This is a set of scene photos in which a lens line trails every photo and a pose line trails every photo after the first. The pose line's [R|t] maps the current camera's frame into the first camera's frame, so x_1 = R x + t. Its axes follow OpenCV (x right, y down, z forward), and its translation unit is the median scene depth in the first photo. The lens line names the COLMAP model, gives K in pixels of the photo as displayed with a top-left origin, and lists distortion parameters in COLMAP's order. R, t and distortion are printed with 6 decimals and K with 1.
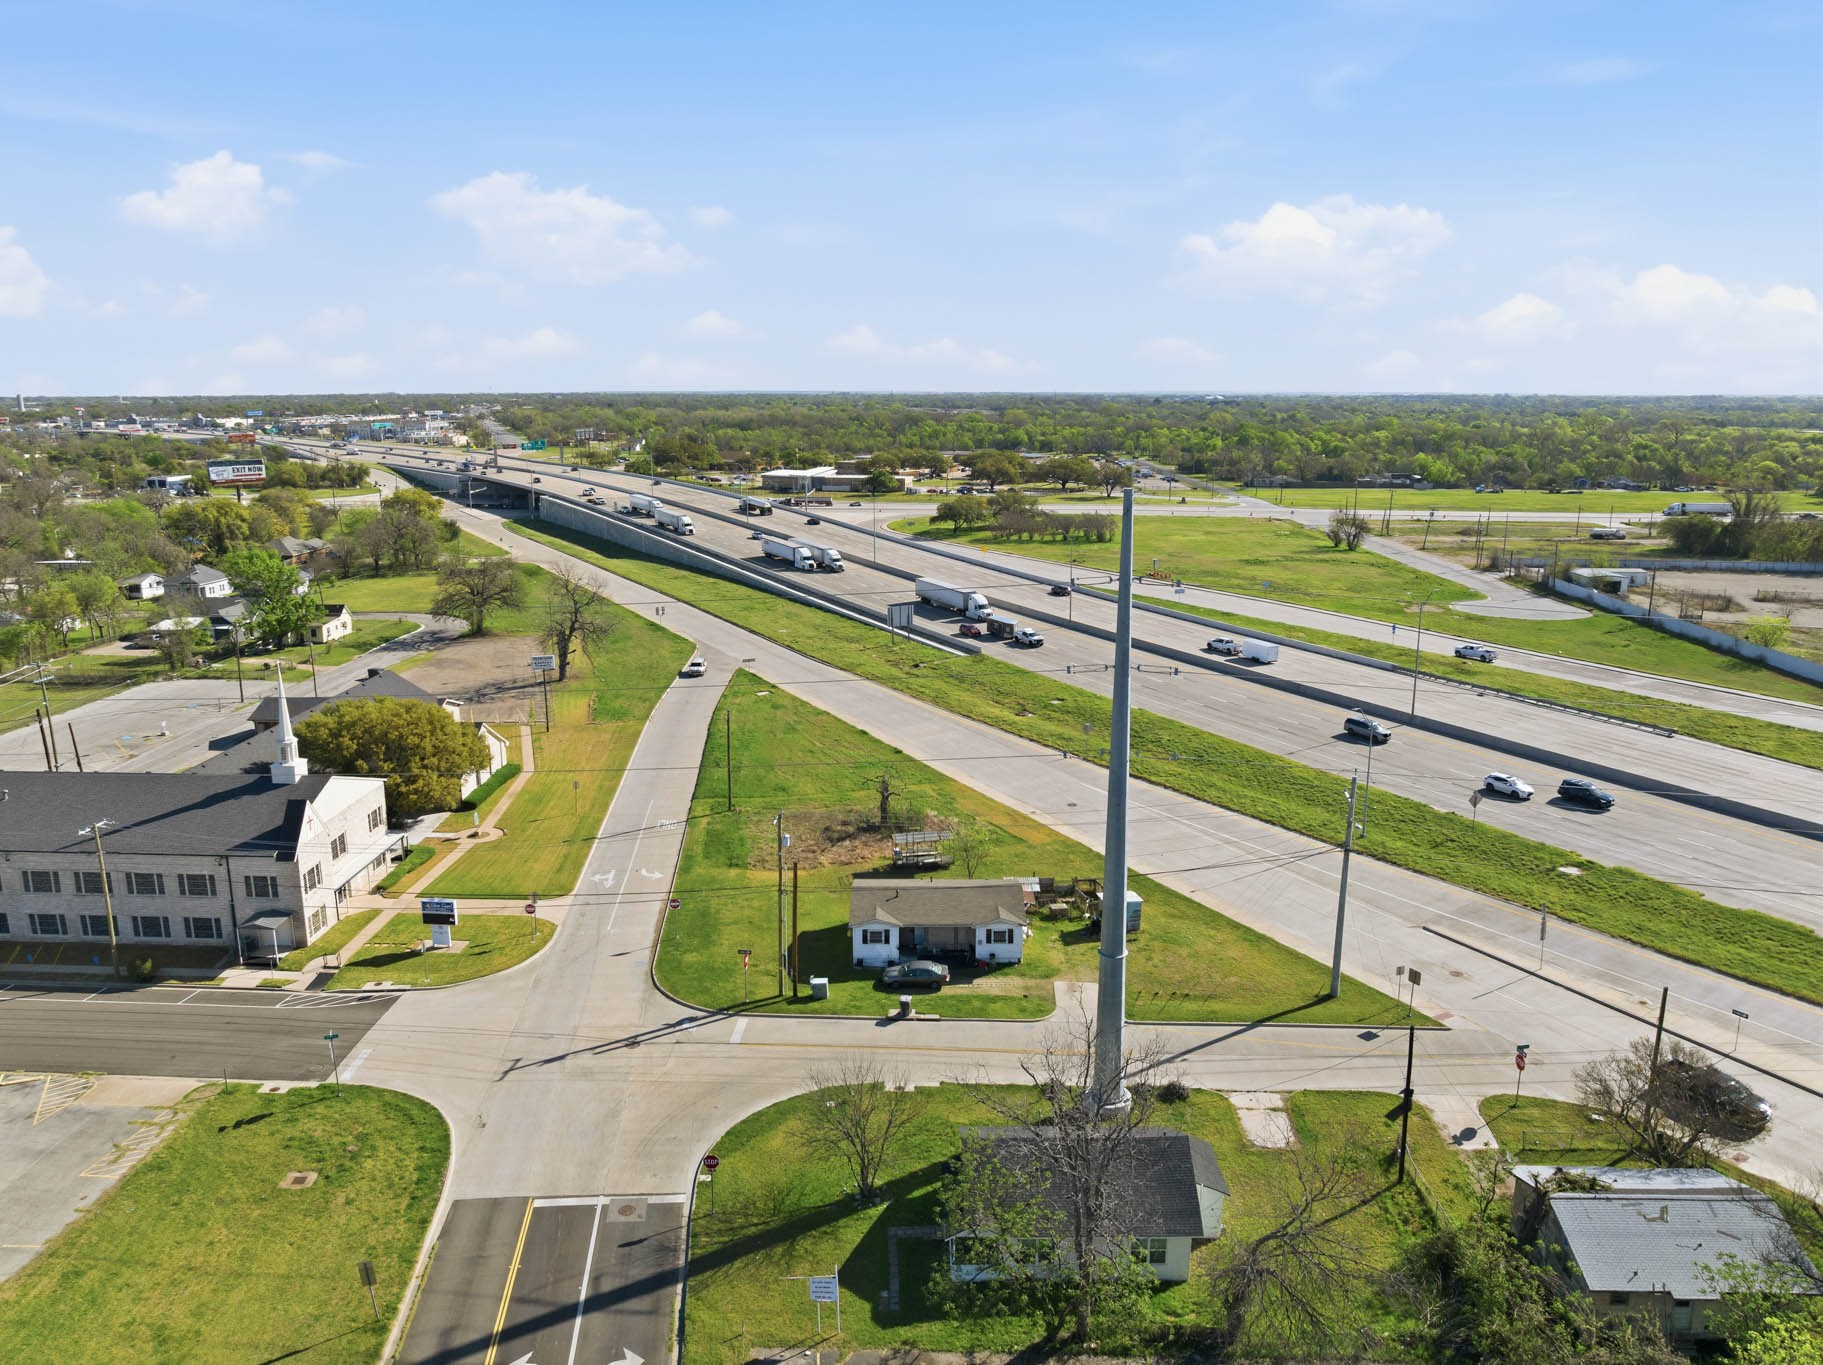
lens RADIAL K [[1291.3, 0, 911.5], [0, 1291.3, 682.5], [0, 0, 1]] dist [-0.036902, -0.001518]
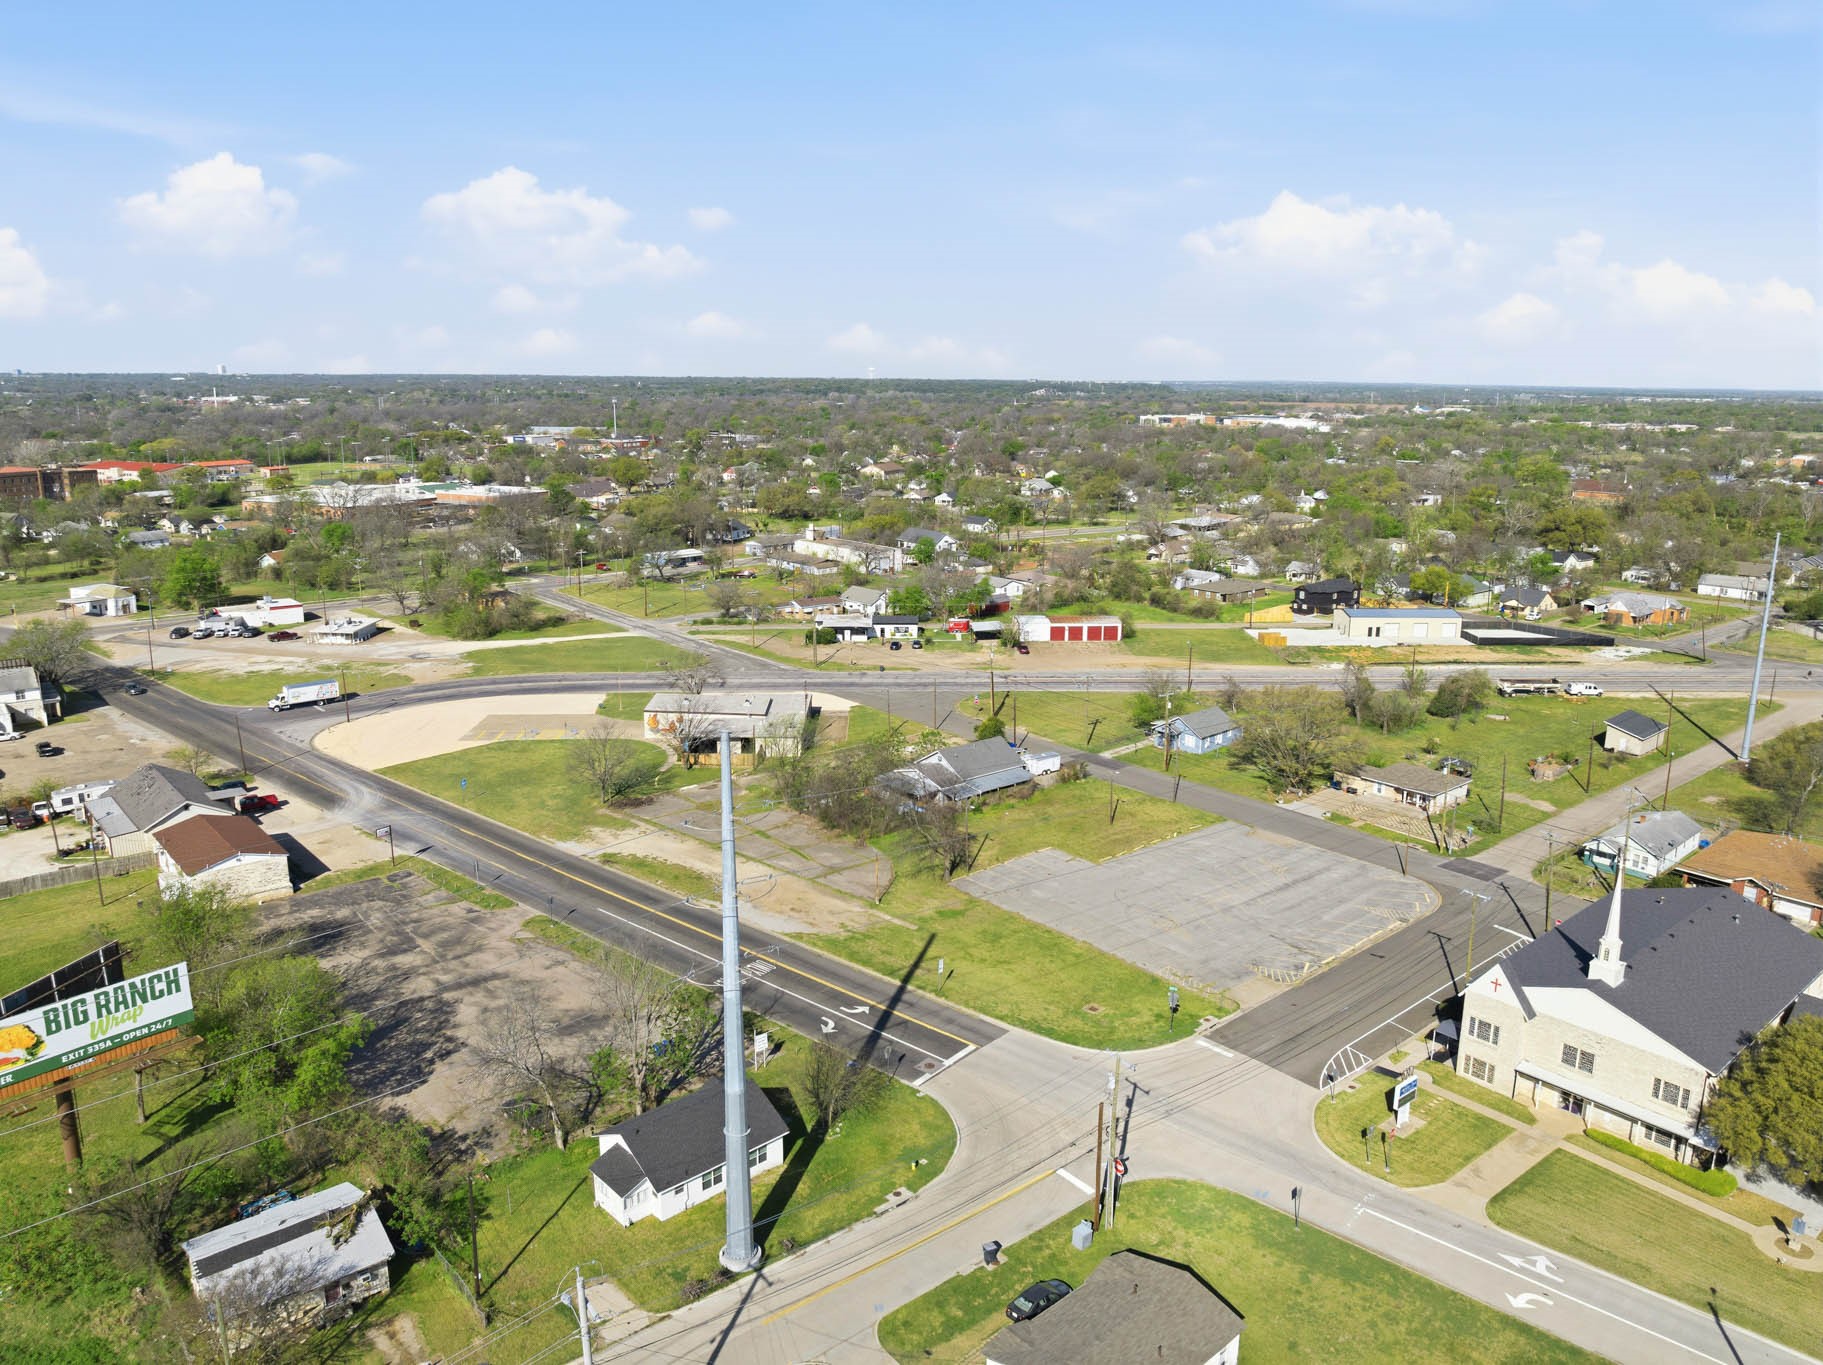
lens RADIAL K [[1290.1, 0, 906.3], [0, 1290.1, 639.1], [0, 0, 1]] dist [-0.031986, 0.000977]
pose [[-0.740400, 0.132522, -0.658974, 0.568920], [-0.153775, 0.920977, 0.357988, -0.472746], [0.654340, 0.366388, -0.661512, 1.314942]]
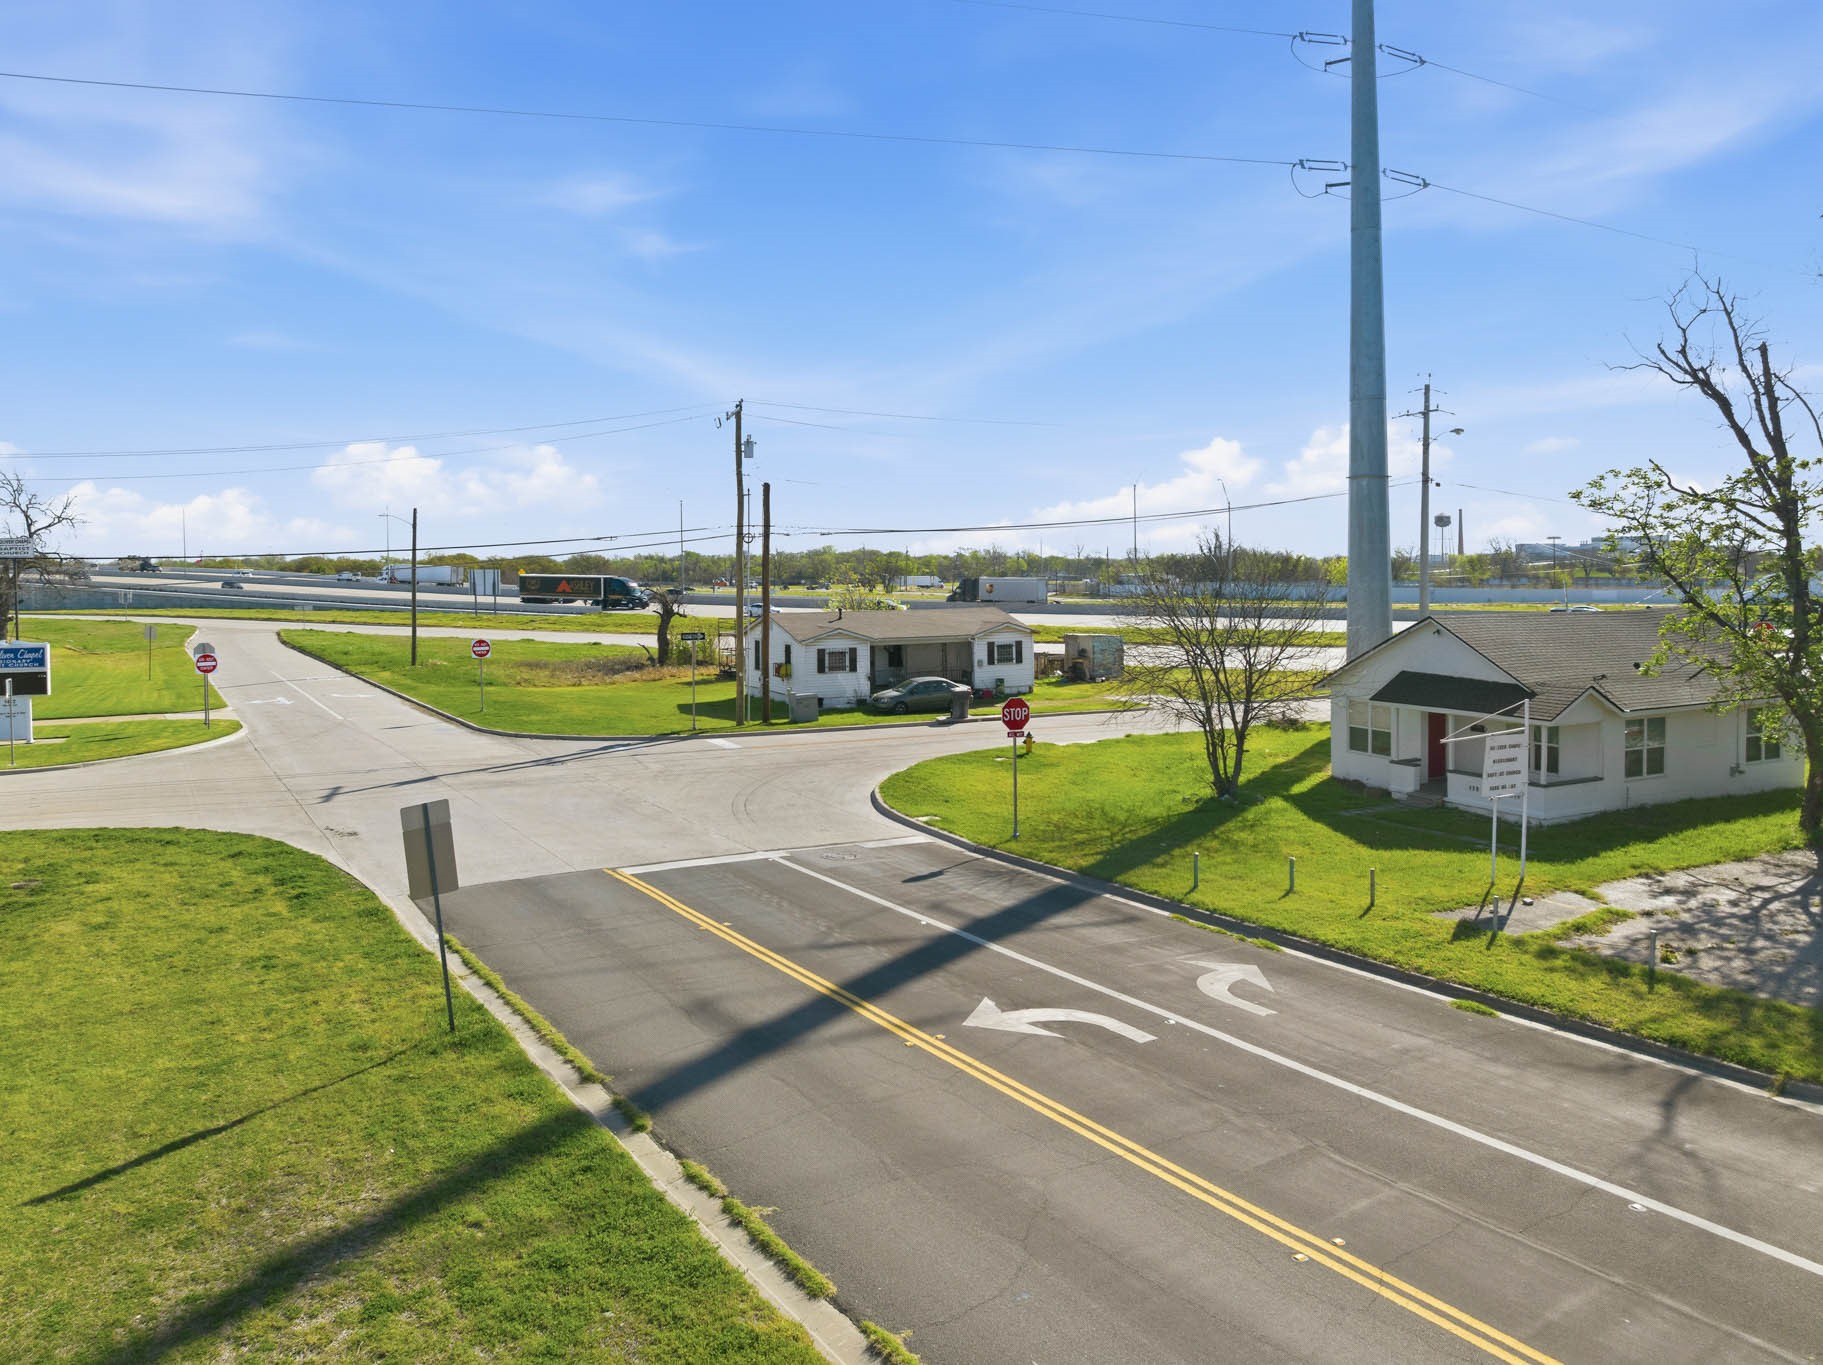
lens RADIAL K [[1291.3, 0, 911.5], [0, 1291.3, 682.5], [0, 0, 1]] dist [-0.036902, -0.001518]
pose [[0.898162, -0.043034, 0.437553, -0.276354], [0.105241, 0.987310, -0.118923, 0.288399], [-0.426883, 0.152861, 0.891294, 0.412213]]
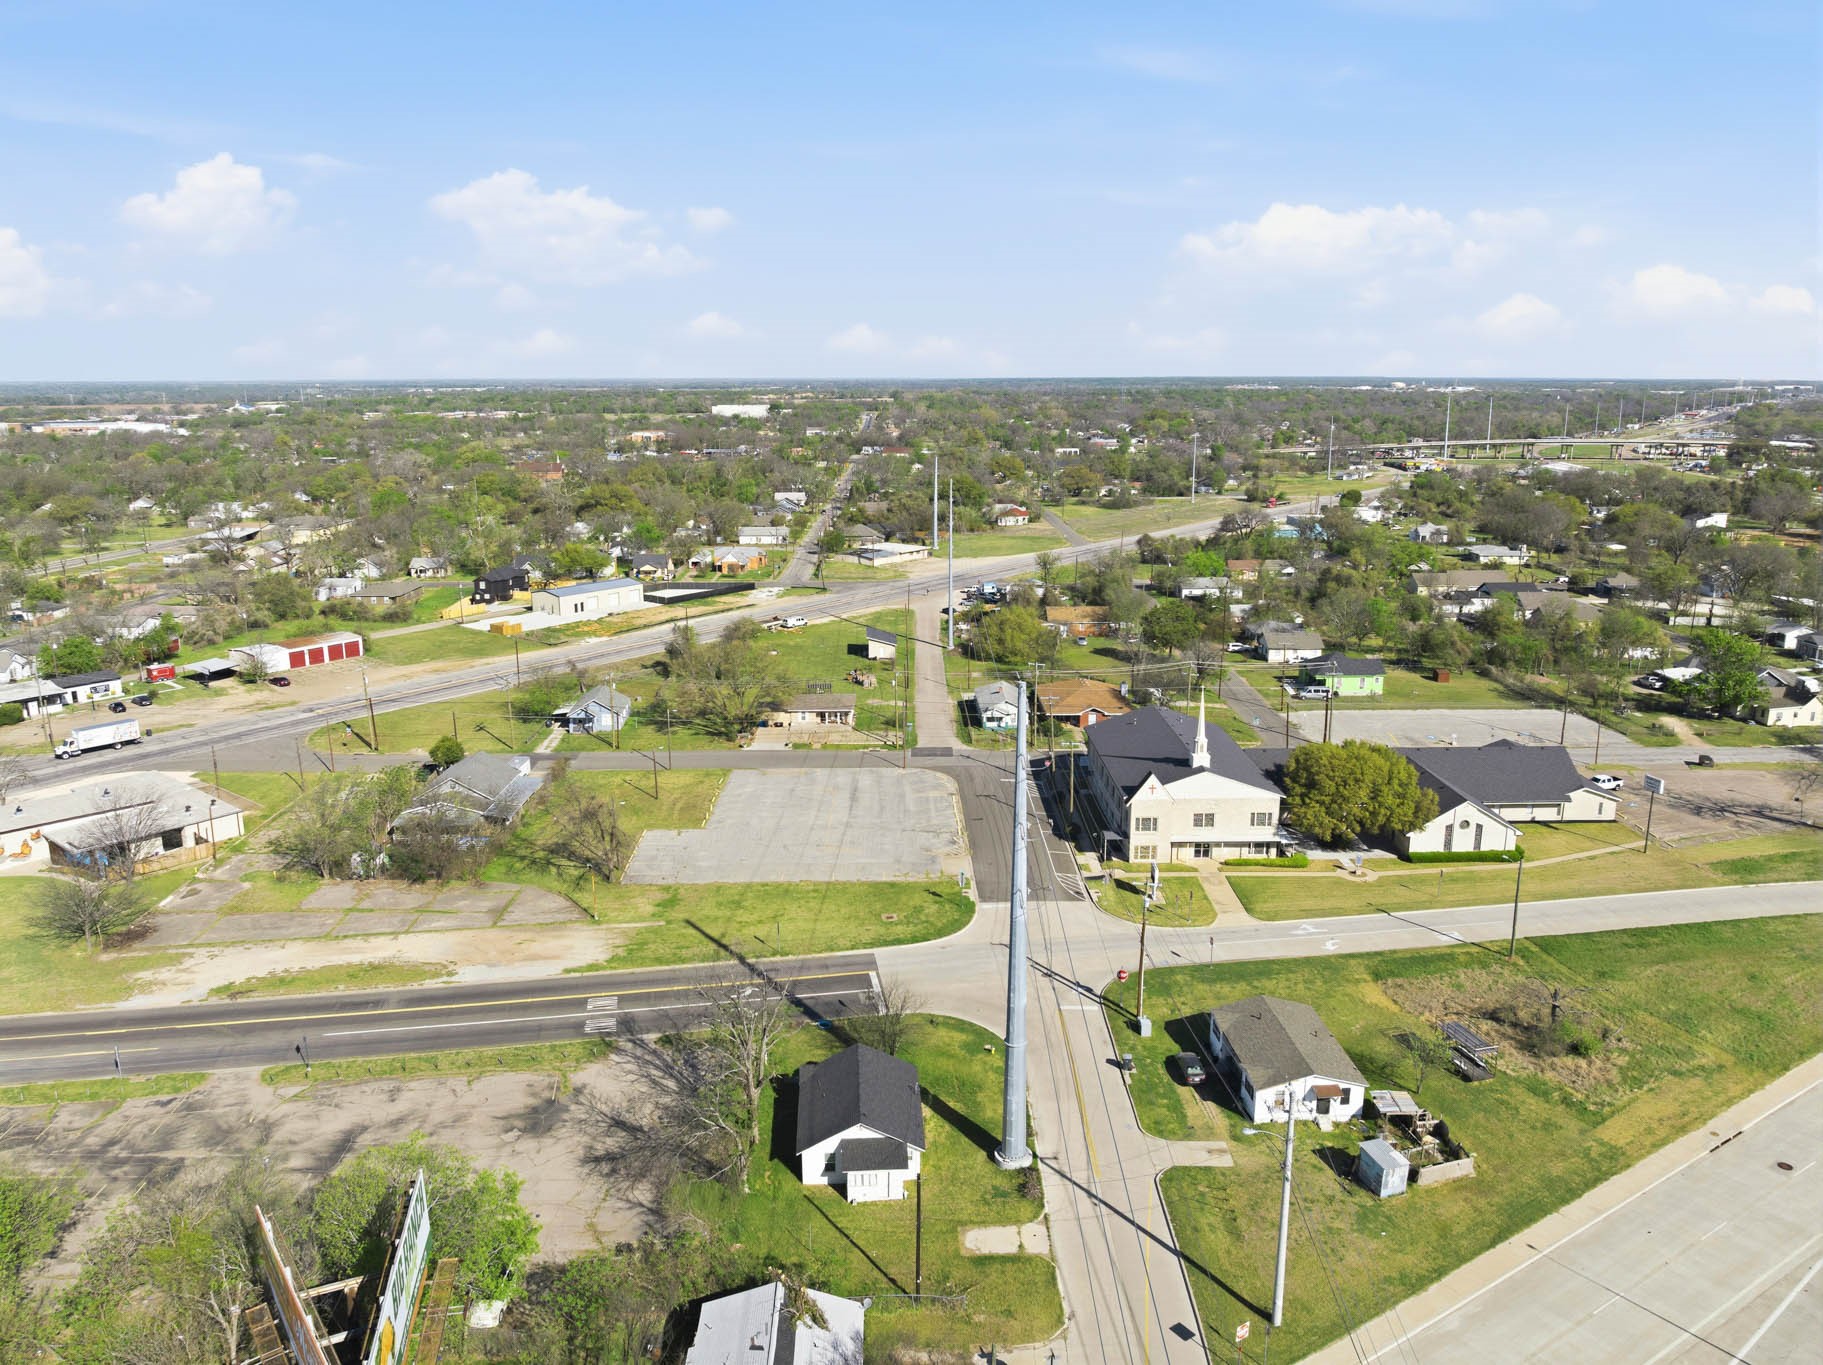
lens RADIAL K [[1291.3, 0, 911.5], [0, 1291.3, 682.5], [0, 0, 1]] dist [-0.036902, -0.001518]
pose [[0.053803, 0.234741, -0.970568, 1.002306], [-0.222048, 0.950452, 0.217566, -0.288917], [0.973550, 0.203807, 0.103261, 0.550670]]
